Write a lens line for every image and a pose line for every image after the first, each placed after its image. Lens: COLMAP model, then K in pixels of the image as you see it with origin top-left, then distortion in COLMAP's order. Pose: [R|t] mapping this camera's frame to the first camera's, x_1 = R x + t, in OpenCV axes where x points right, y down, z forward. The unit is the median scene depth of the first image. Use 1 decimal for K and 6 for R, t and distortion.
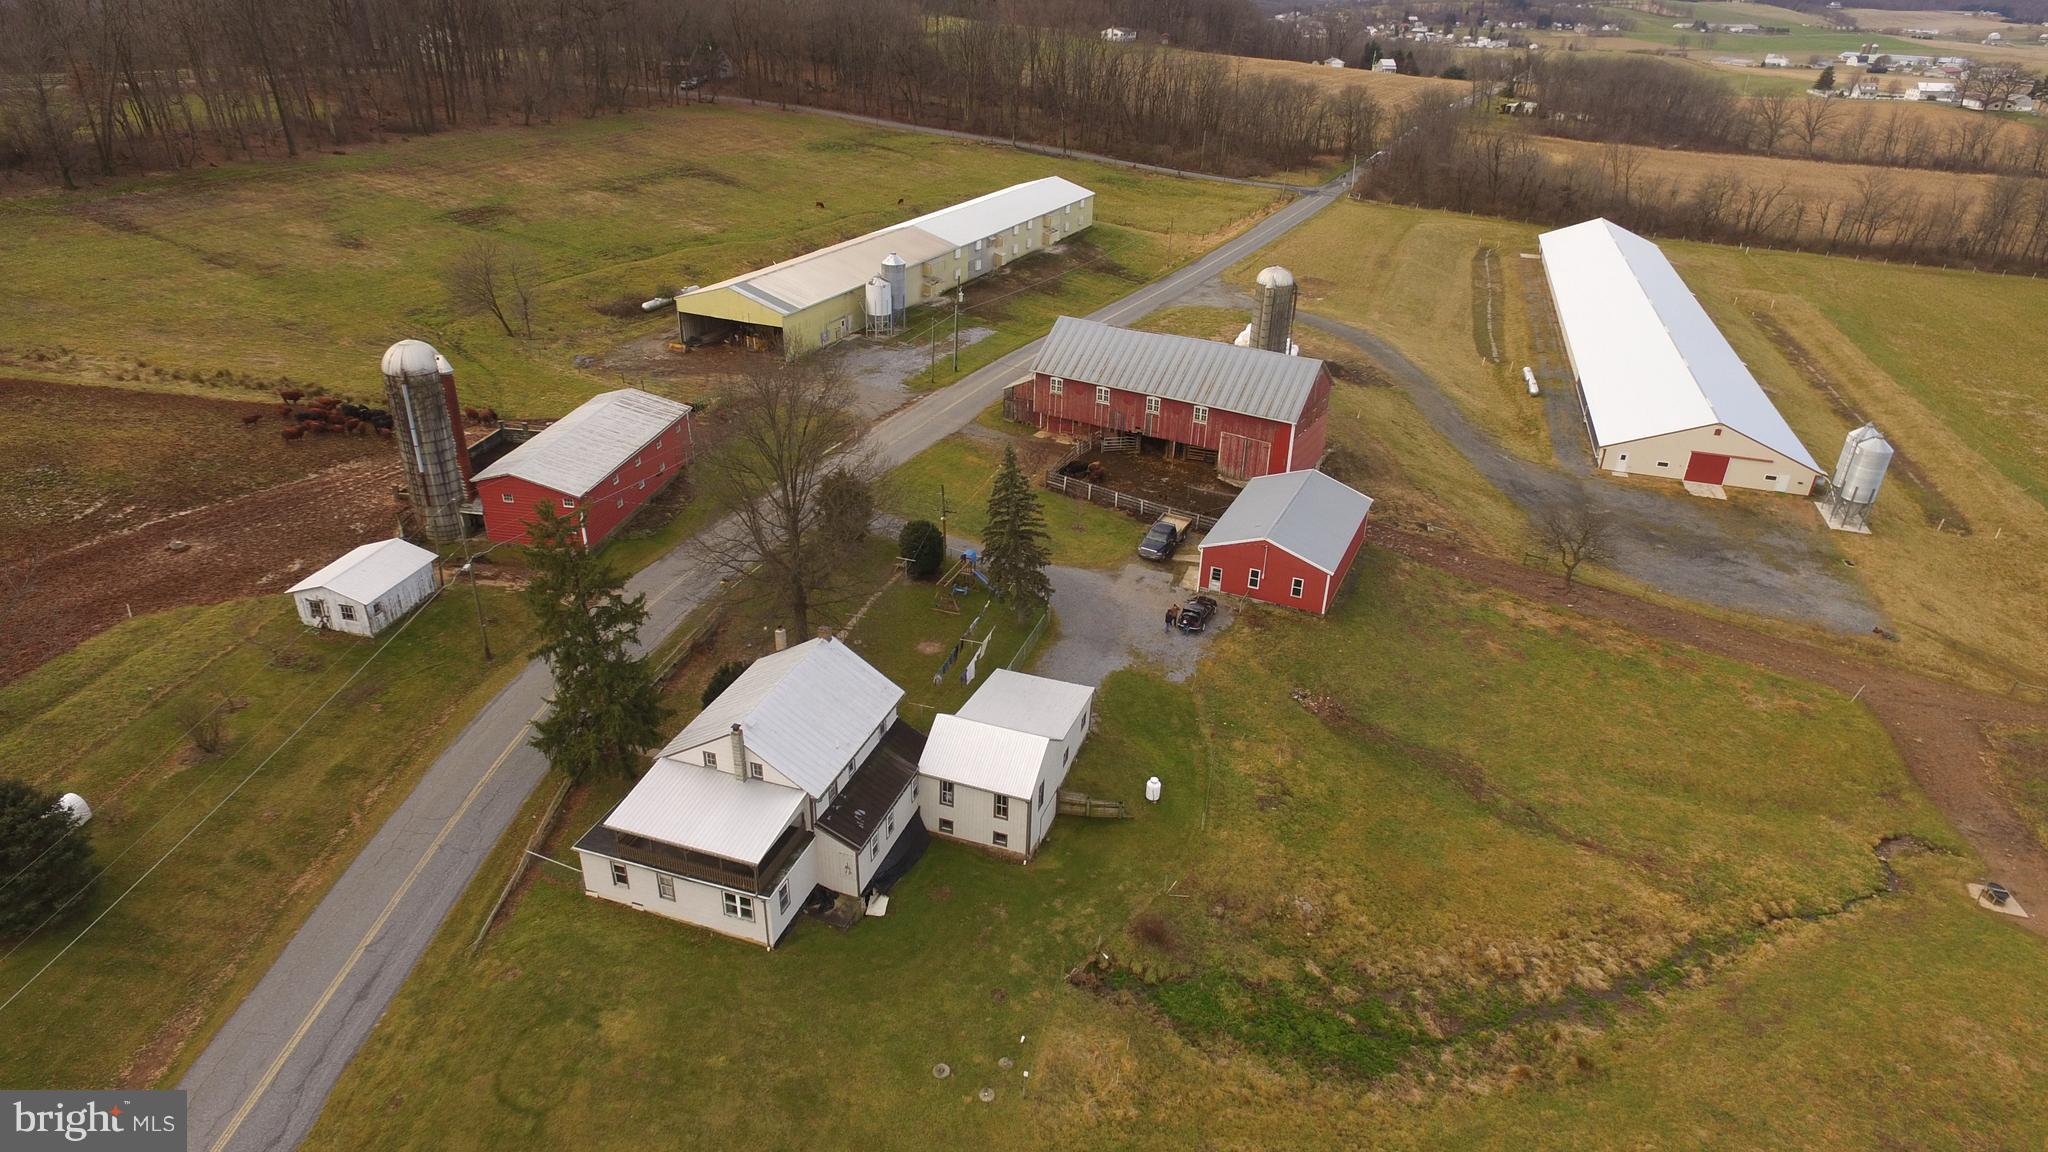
lens RADIAL K [[1191.1, 0, 1024.0], [0, 1191.1, 576.0], [0, 0, 1]] dist [-0.005854, 0.009974]
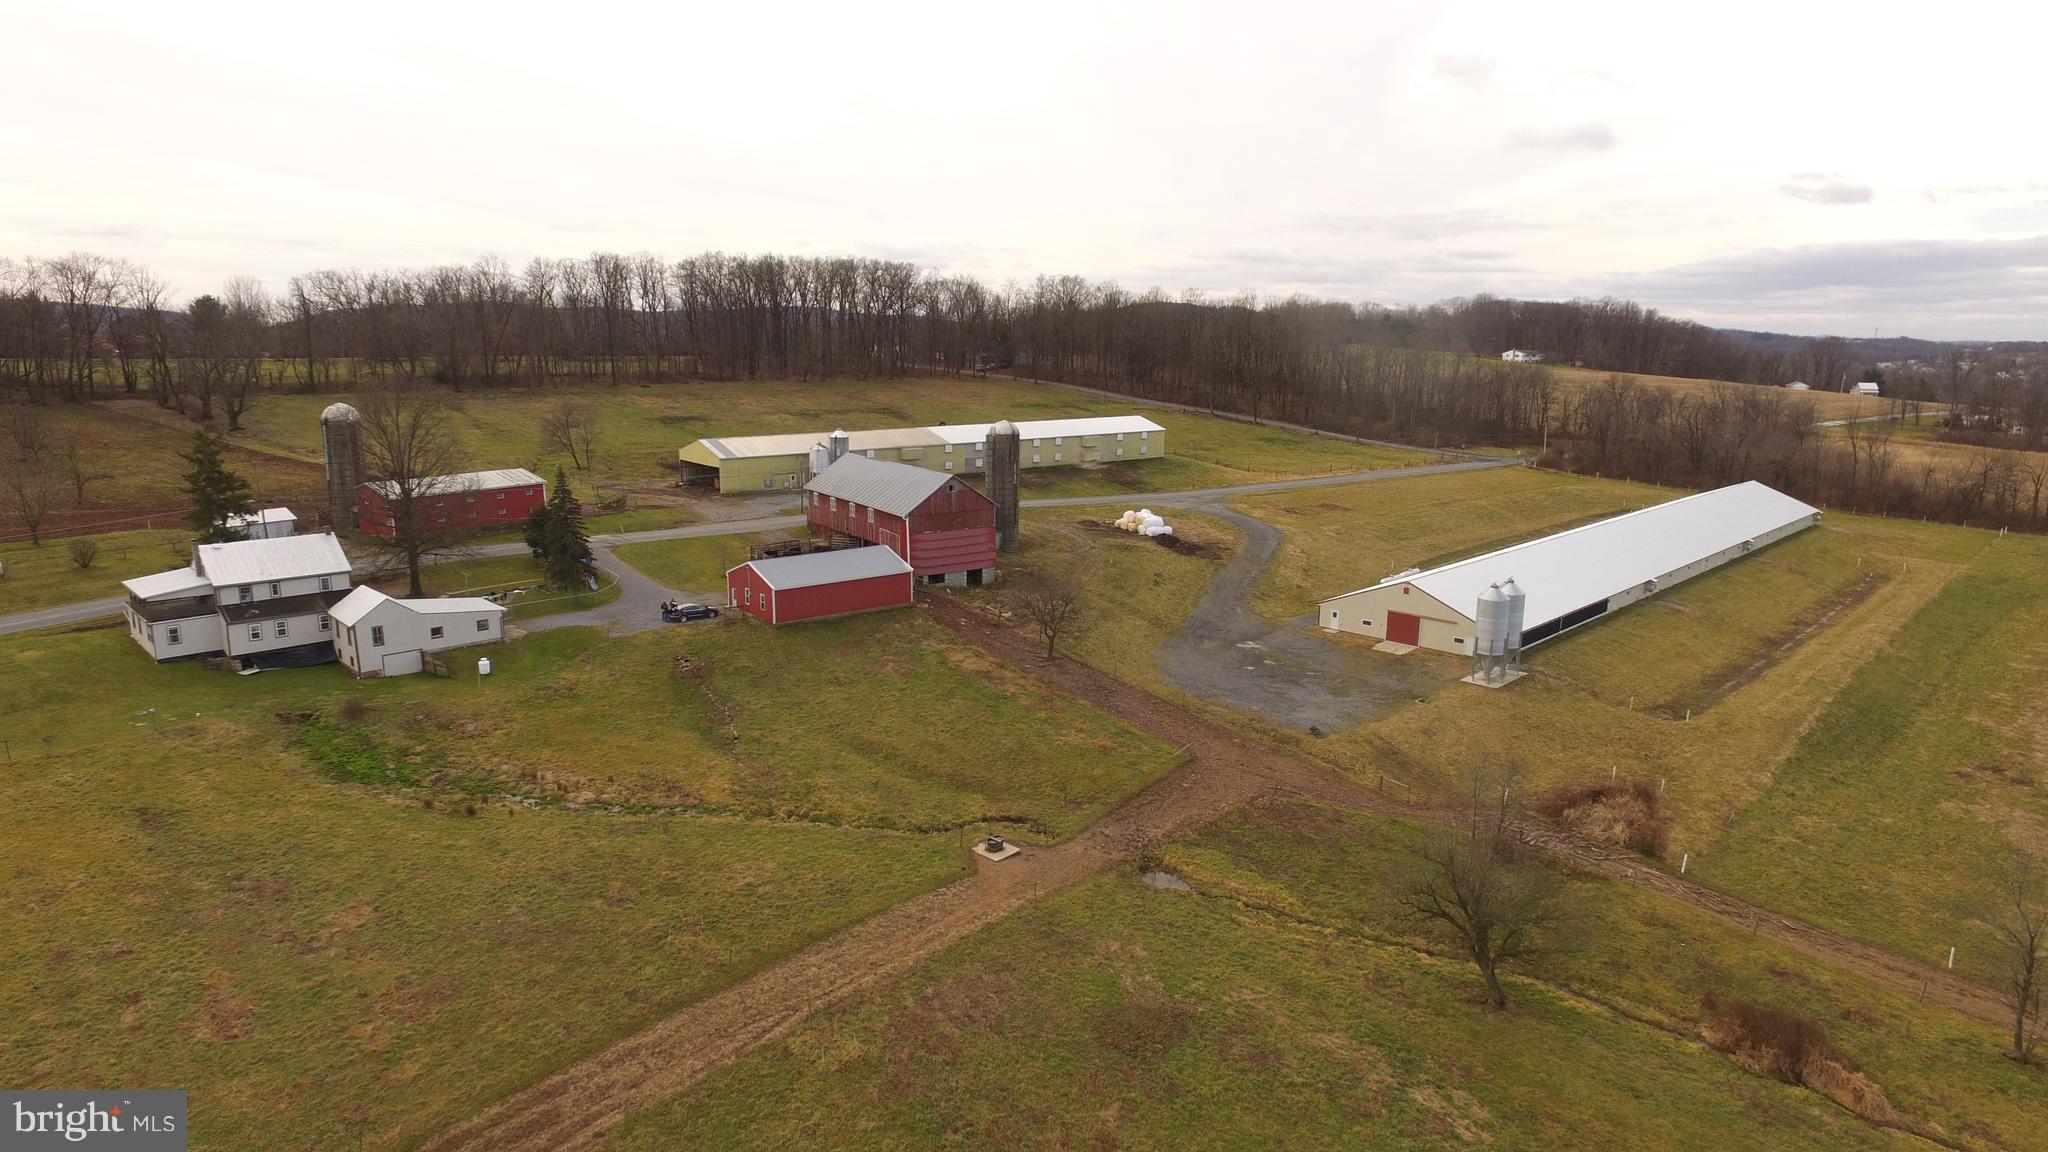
lens RADIAL K [[1191.1, 0, 1024.0], [0, 1191.1, 576.0], [0, 0, 1]] dist [-0.005854, 0.009974]
pose [[0.894058, 0.073248, -0.441922, 0.991865], [-0.189695, 0.955625, -0.225381, 0.207565], [0.405803, 0.285334, 0.868279, -0.006606]]
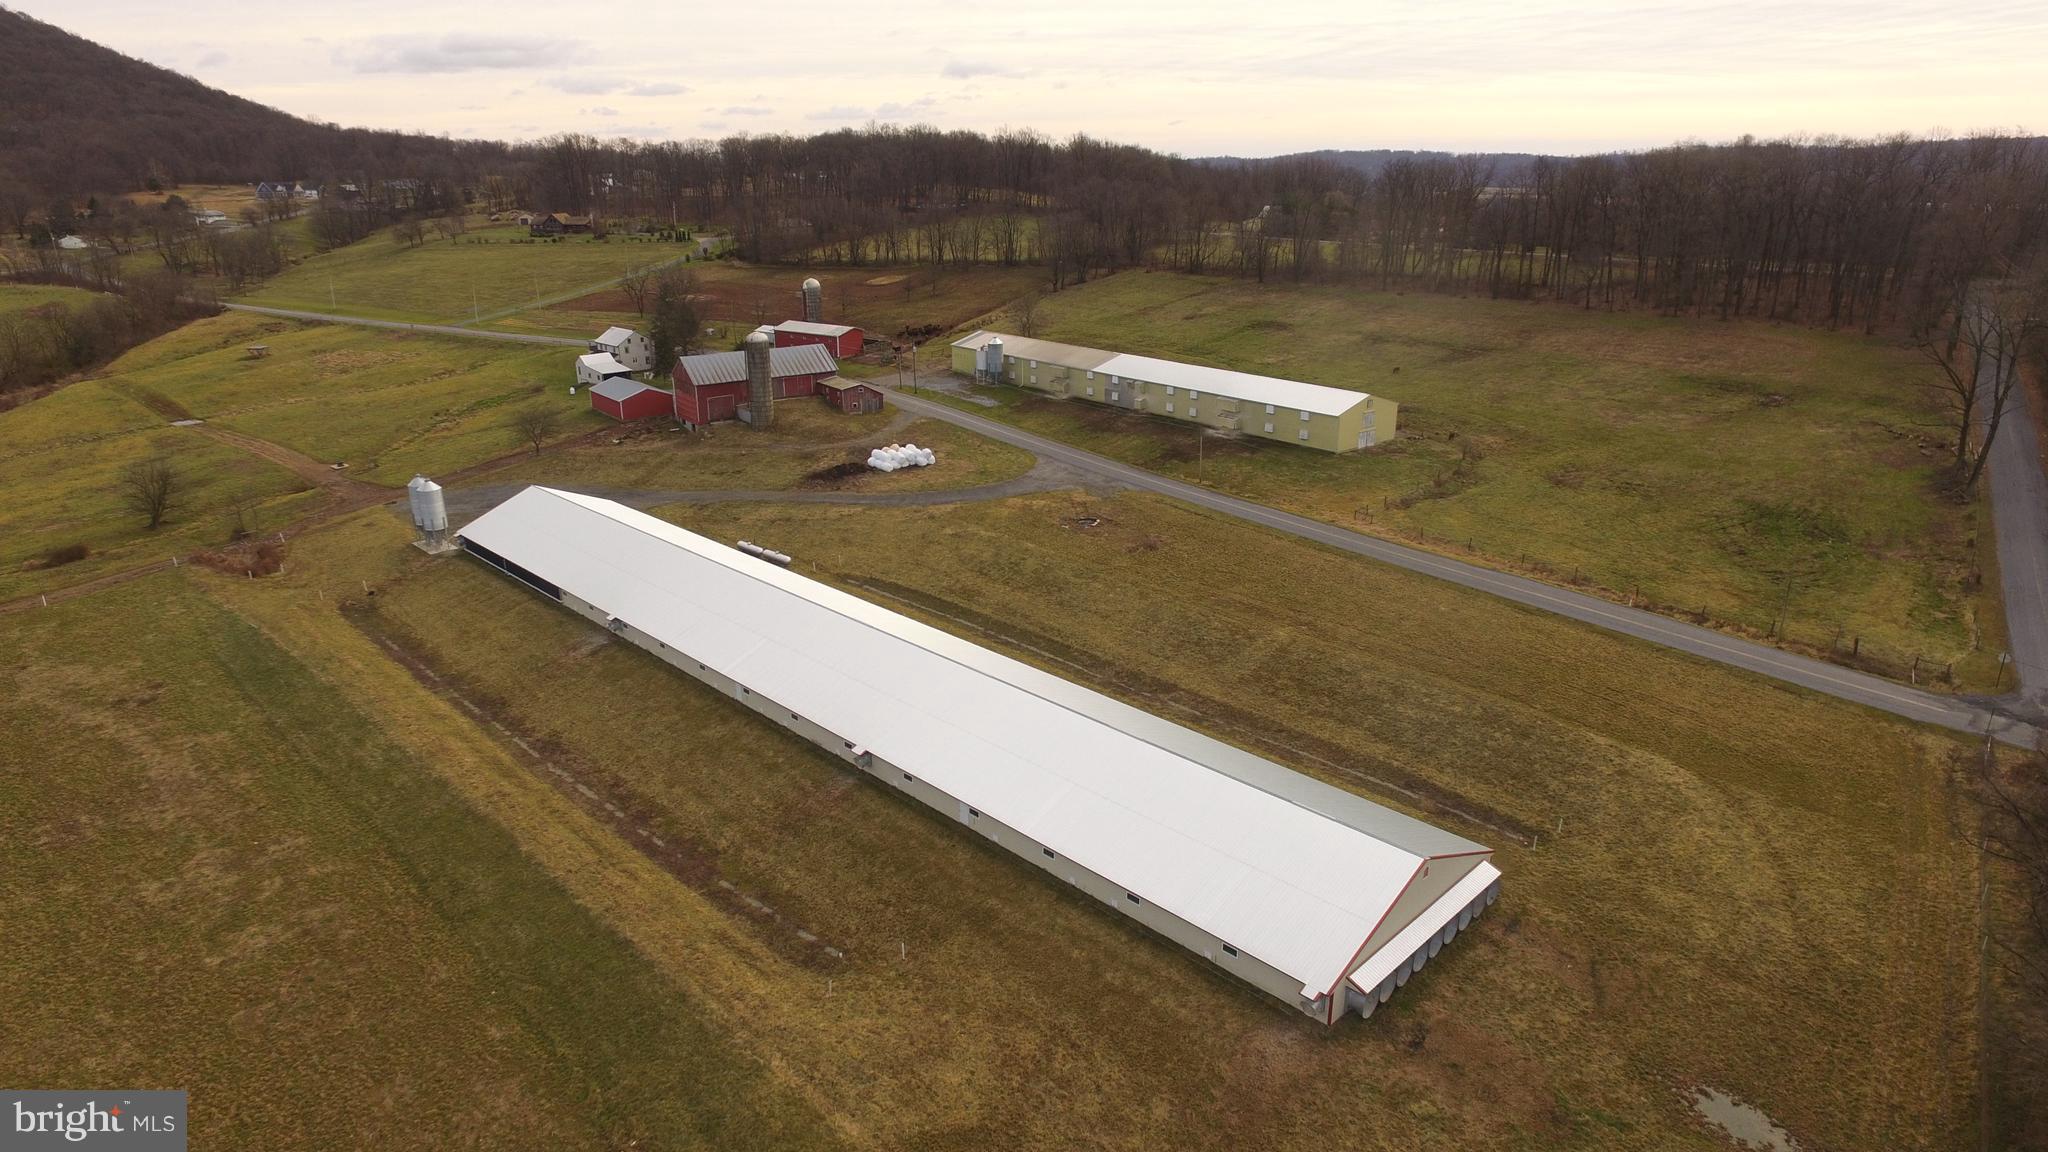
lens RADIAL K [[1191.1, 0, 1024.0], [0, 1191.1, 576.0], [0, 0, 1]] dist [-0.005854, 0.009974]
pose [[-0.454099, 0.261357, -0.851755, 1.966525], [-0.403326, 0.792138, 0.458089, -1.147257], [0.794432, 0.551553, -0.254297, 2.403636]]
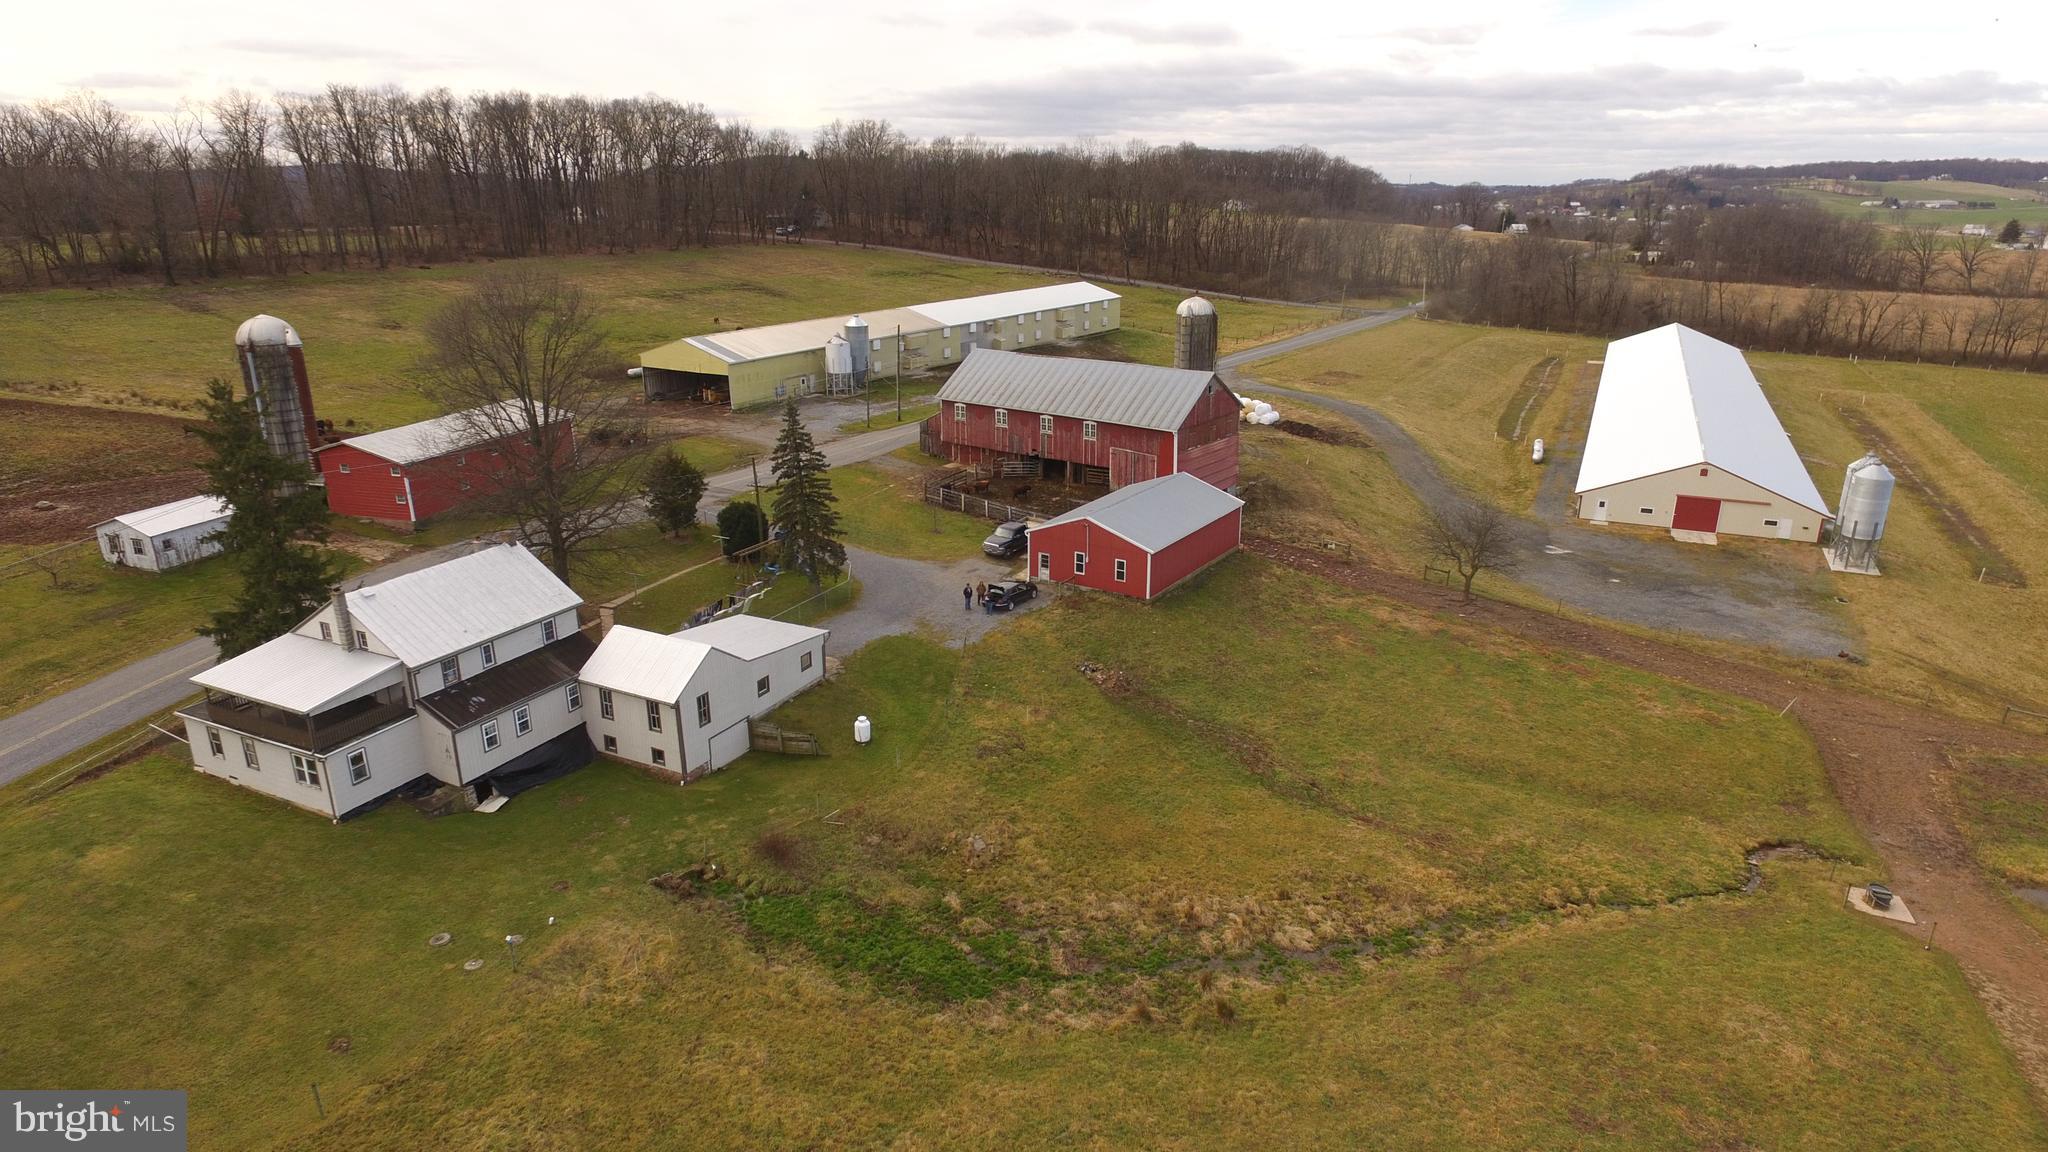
lens RADIAL K [[1191.1, 0, 1024.0], [0, 1191.1, 576.0], [0, 0, 1]] dist [-0.005854, 0.009974]
pose [[0.989894, 0.013851, -0.141134, 0.271311], [-0.035194, 0.988078, -0.149875, 0.147536], [0.137375, 0.153327, 0.978580, 0.080452]]
